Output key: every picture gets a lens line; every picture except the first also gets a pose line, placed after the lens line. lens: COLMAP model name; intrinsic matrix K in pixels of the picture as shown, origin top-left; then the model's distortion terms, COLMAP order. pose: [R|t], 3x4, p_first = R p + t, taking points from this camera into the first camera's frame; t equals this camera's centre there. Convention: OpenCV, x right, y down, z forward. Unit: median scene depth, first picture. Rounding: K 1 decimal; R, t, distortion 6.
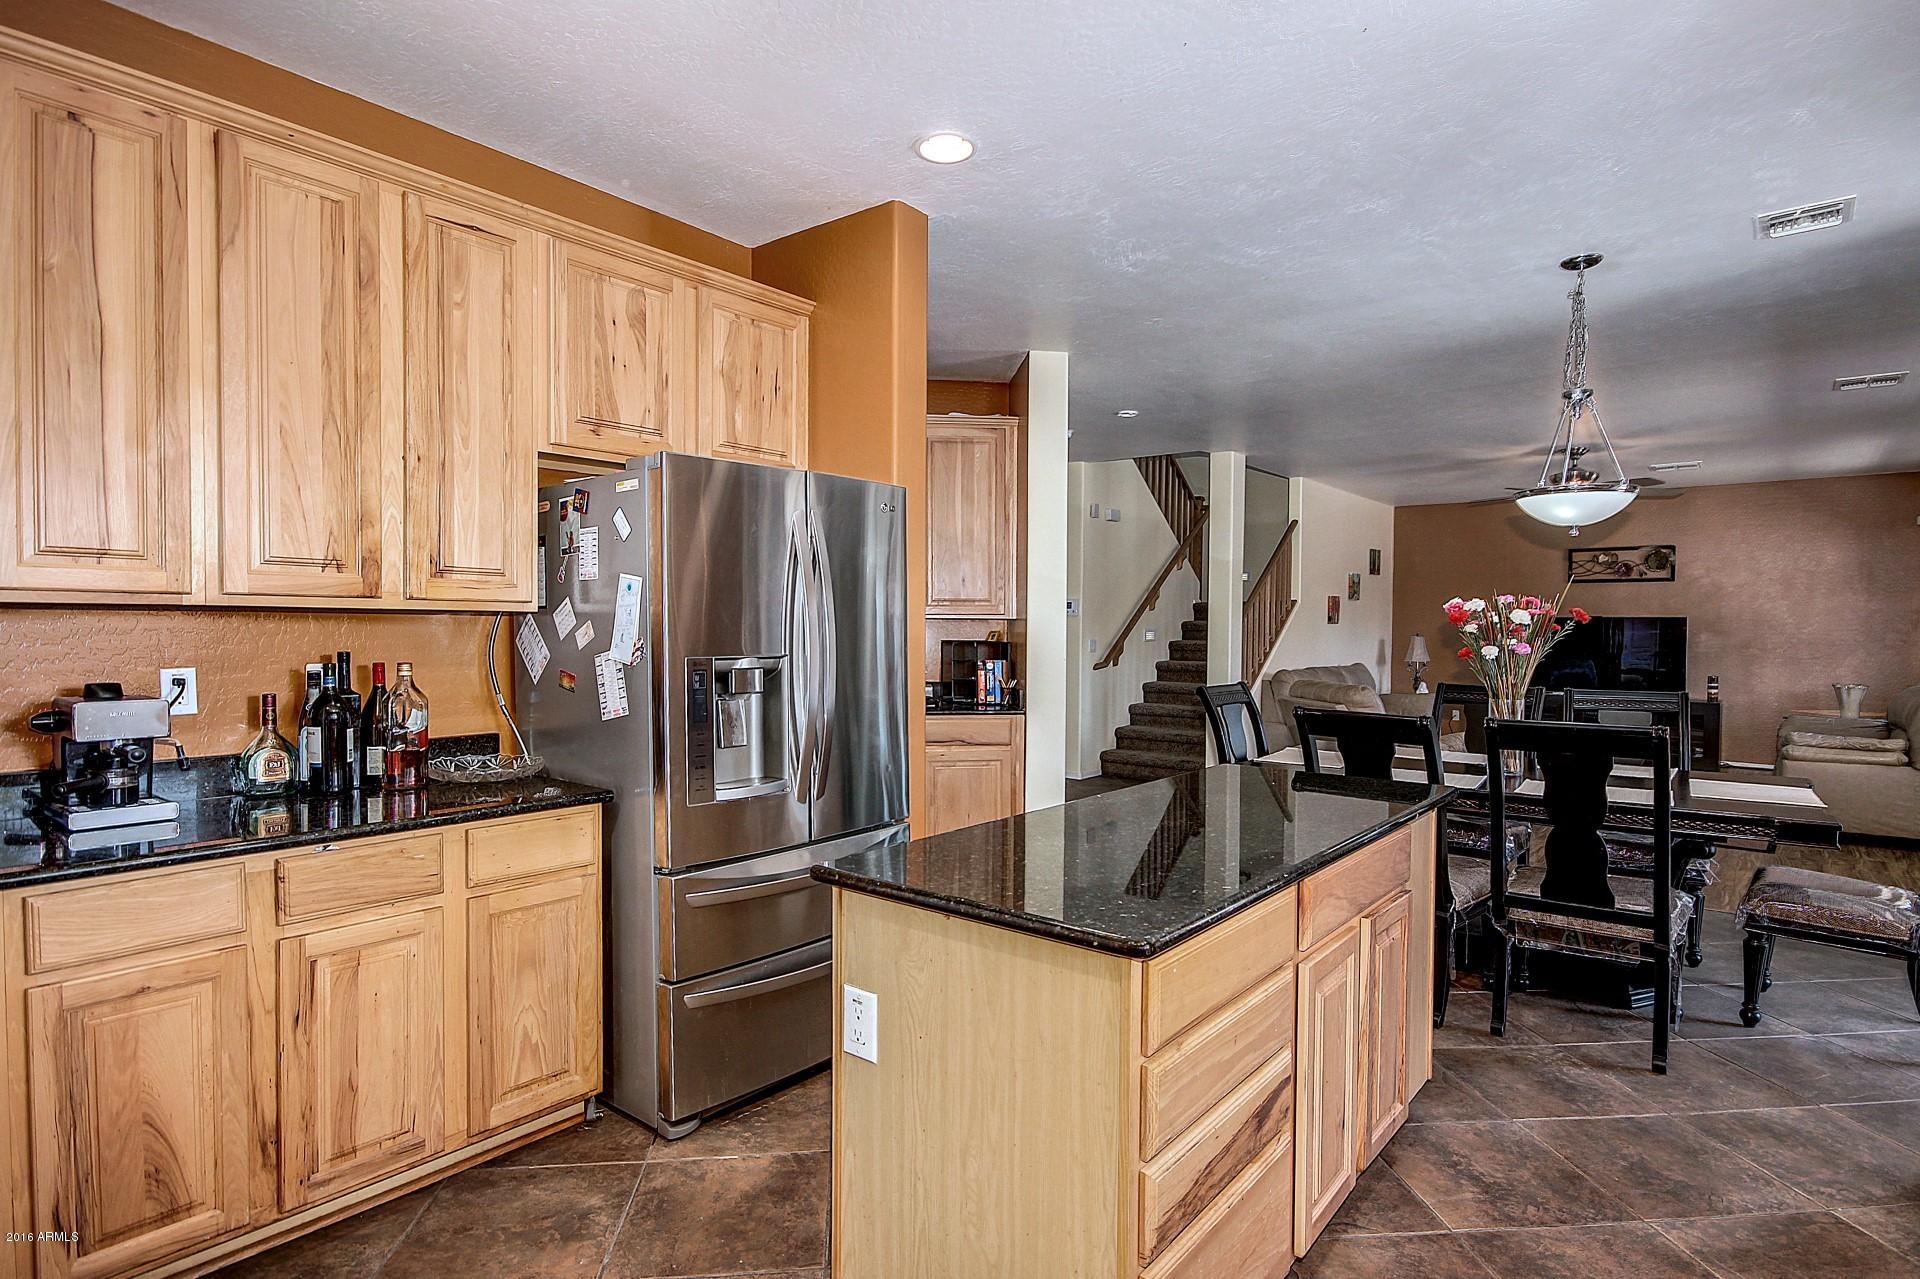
lens RADIAL K [[1016.4, 0, 960.0], [0, 1016.4, 639.5], [0, 0, 1]] dist [0.015303, -0.000389]
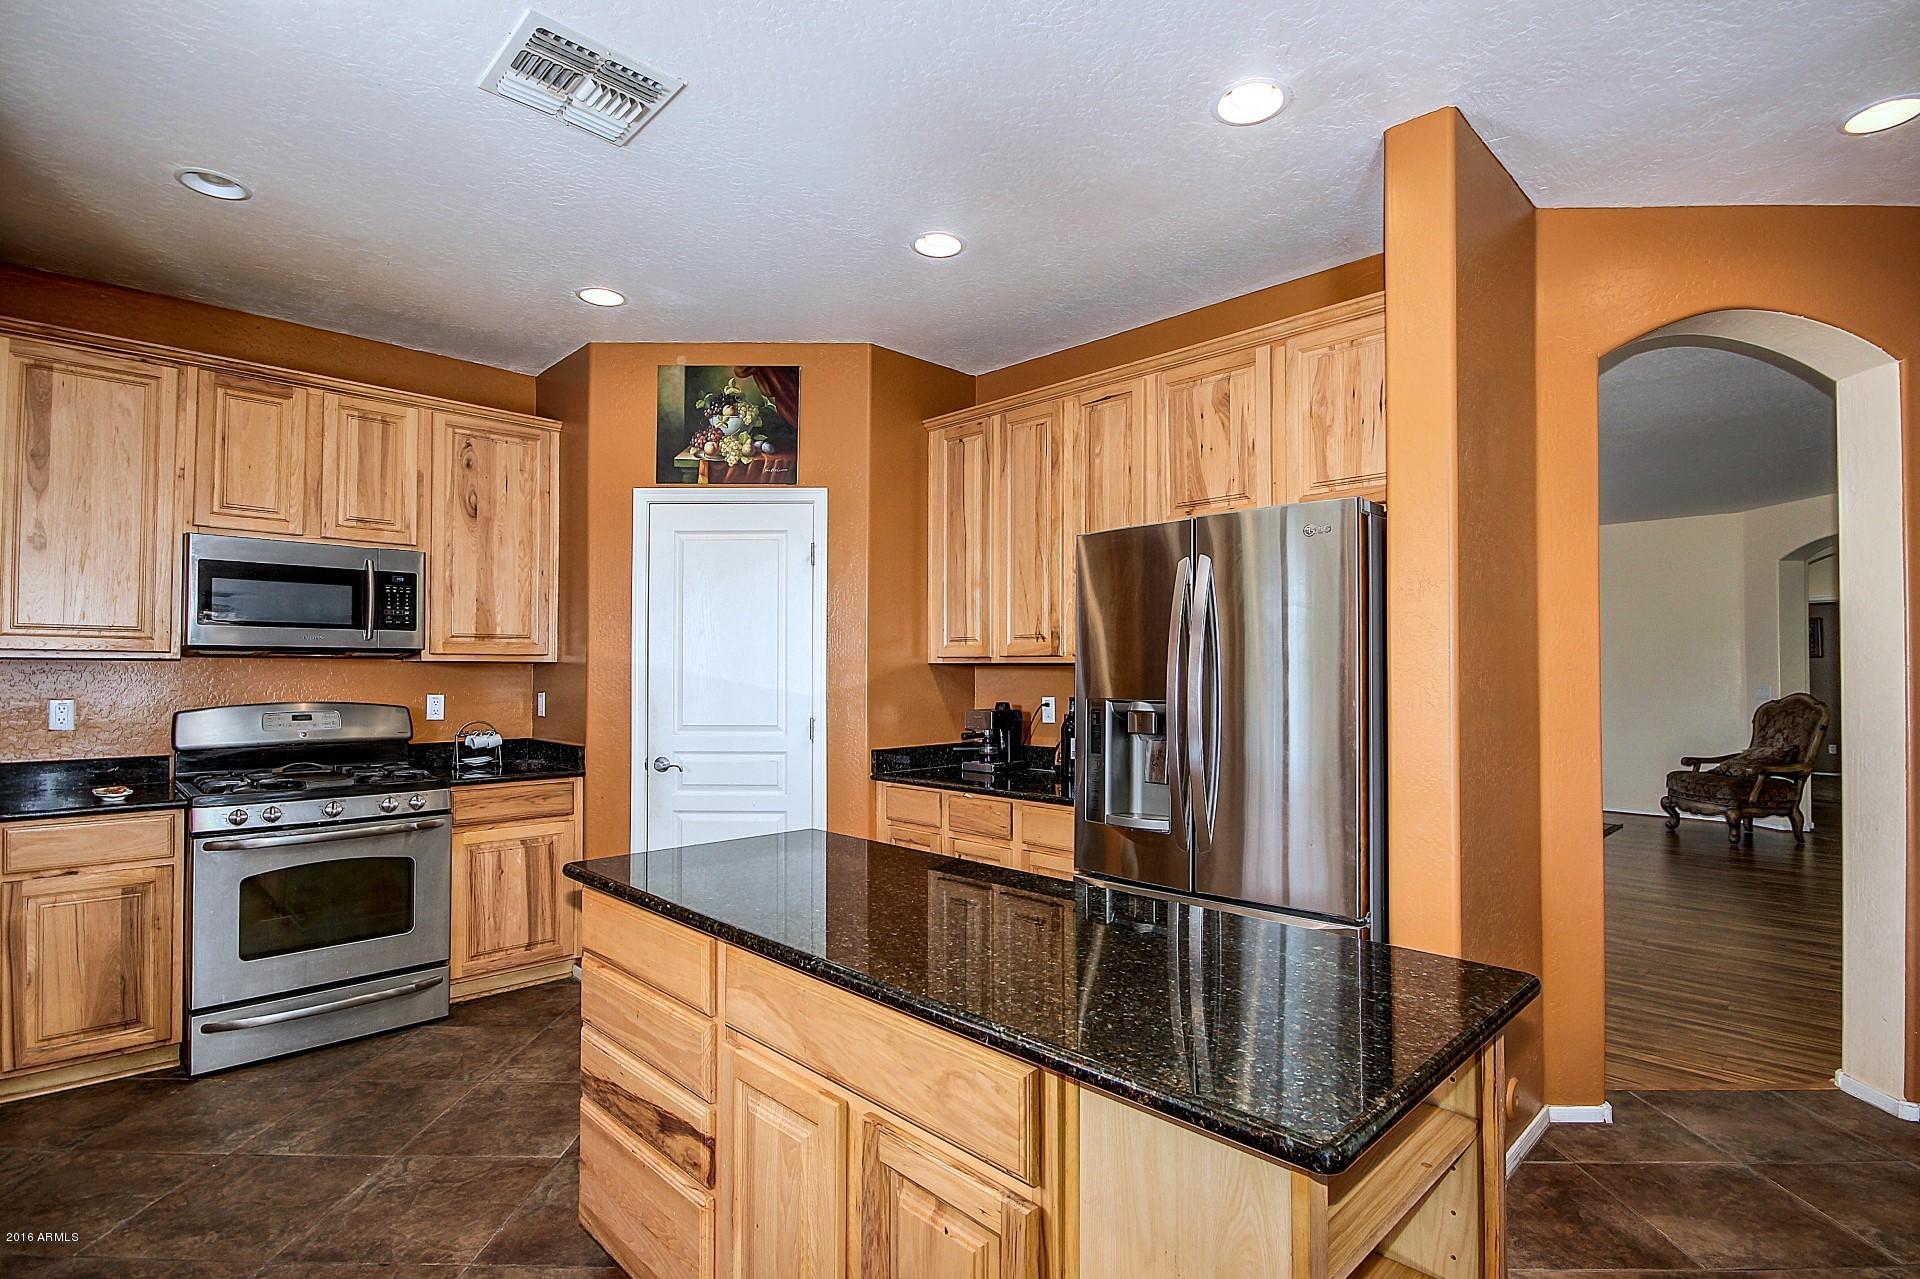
lens RADIAL K [[912.5, 0, 960.0], [0, 912.5, 639.5], [0, 0, 1]] dist [-0.001298, 0.000153]
pose [[-0.084806, -0.046242, -0.995324, 0.578004], [-0.012321, 0.998895, -0.045358, -0.000996], [0.996321, 0.008416, -0.085282, 0.650457]]
